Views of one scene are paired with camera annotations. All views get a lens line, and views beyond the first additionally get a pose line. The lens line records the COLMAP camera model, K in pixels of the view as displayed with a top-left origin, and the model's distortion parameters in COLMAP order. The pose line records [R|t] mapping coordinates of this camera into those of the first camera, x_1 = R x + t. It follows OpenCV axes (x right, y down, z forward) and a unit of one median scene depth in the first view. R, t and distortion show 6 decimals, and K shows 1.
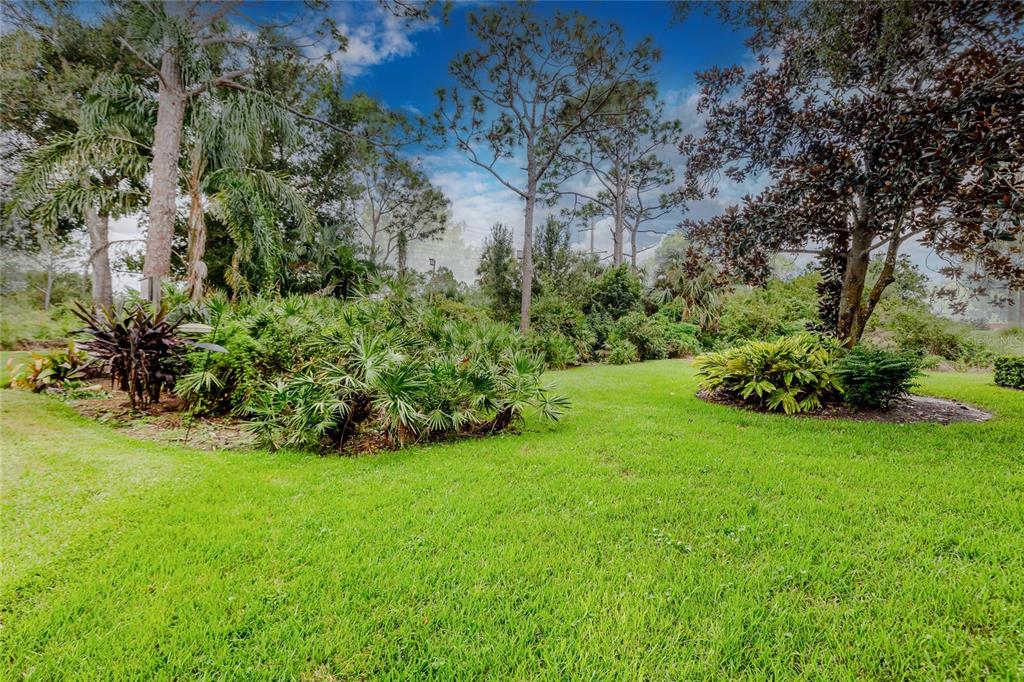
lens RADIAL K [[471.1, 0, 512.0], [0, 471.1, 341.0], [0, 0, 1]] dist [0.001612, -0.000123]
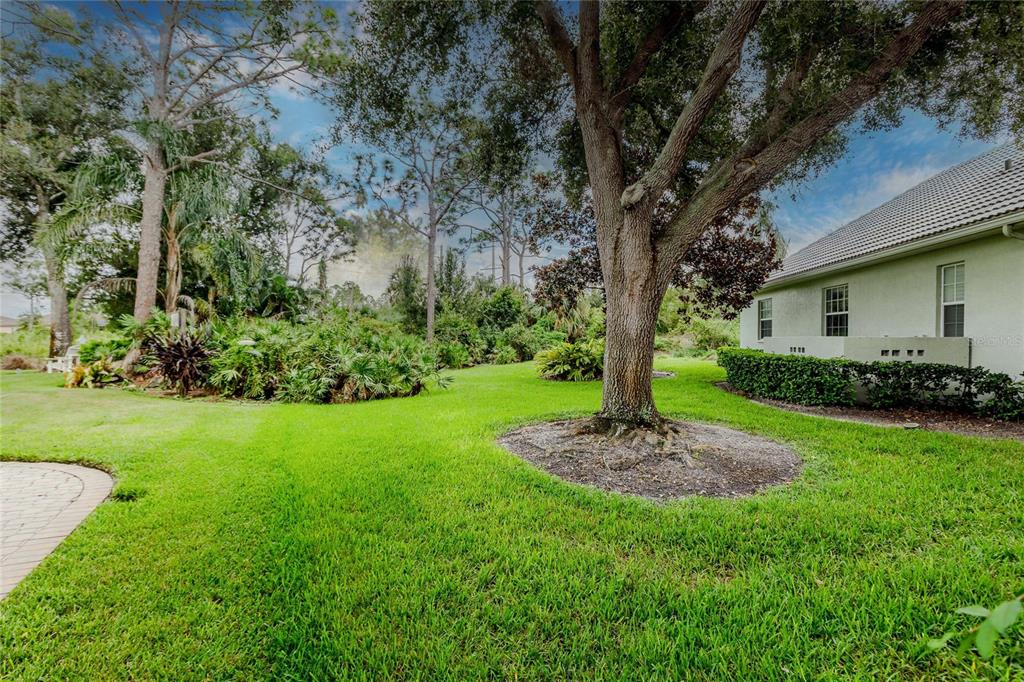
lens RADIAL K [[471.1, 0, 512.0], [0, 471.1, 341.0], [0, 0, 1]] dist [0.001612, -0.000123]
pose [[0.981272, -0.027298, 0.190685, 0.000912], [0.031595, 0.999310, -0.019529, 0.009368], [-0.190020, 0.025188, 0.981457, -0.264837]]
